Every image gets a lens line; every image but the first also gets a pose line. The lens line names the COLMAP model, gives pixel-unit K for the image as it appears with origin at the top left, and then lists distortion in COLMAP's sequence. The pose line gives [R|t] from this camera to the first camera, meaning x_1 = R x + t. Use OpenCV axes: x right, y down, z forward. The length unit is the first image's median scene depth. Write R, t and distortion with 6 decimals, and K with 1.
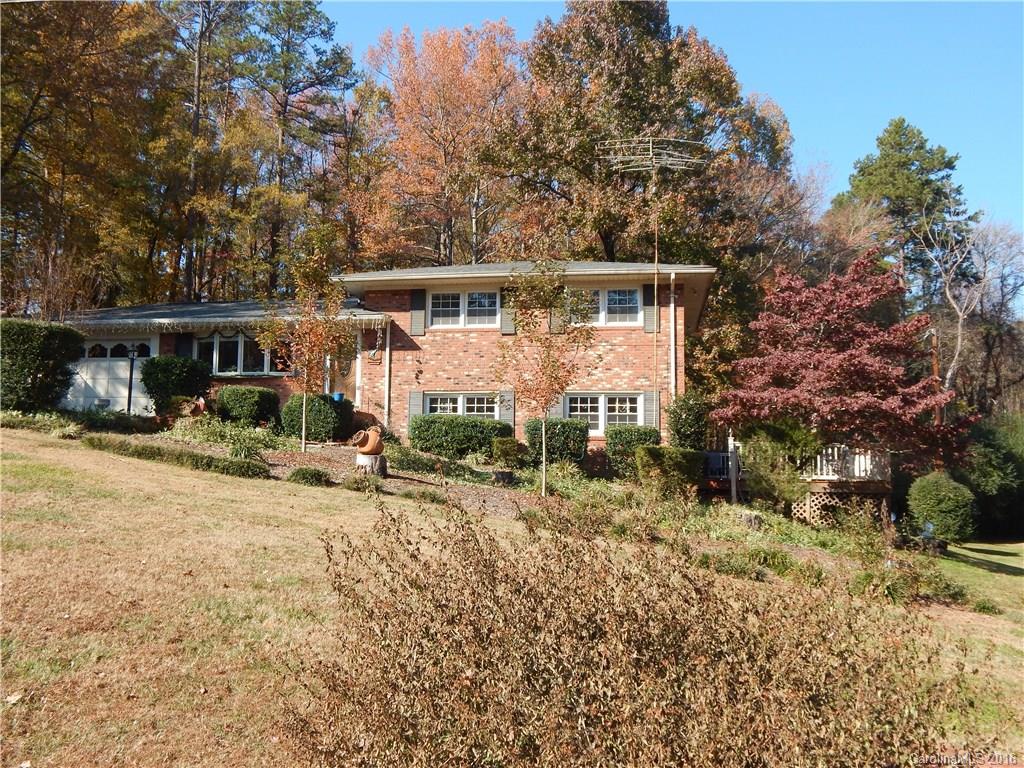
lens RADIAL K [[917.4, 0, 522.9], [0, 917.4, 353.8], [0, 0, 1]] dist [-0.028142, -0.009109]
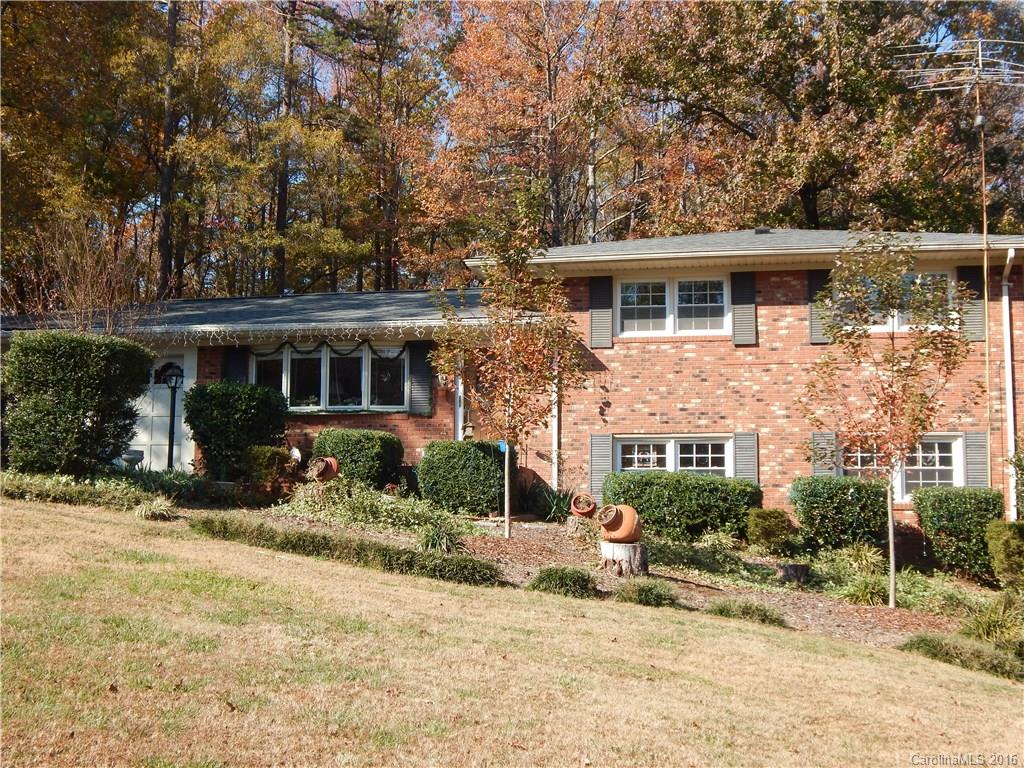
lens RADIAL K [[1363.0, 0, 512.6], [0, 1363.0, 331.3], [0, 0, 1]] dist [-0.045266, 0.000000]
pose [[0.999163, -0.007684, -0.040178, -0.139411], [0.006768, 0.999715, -0.022885, -0.010188], [0.040343, 0.022594, 0.998930, 0.036648]]
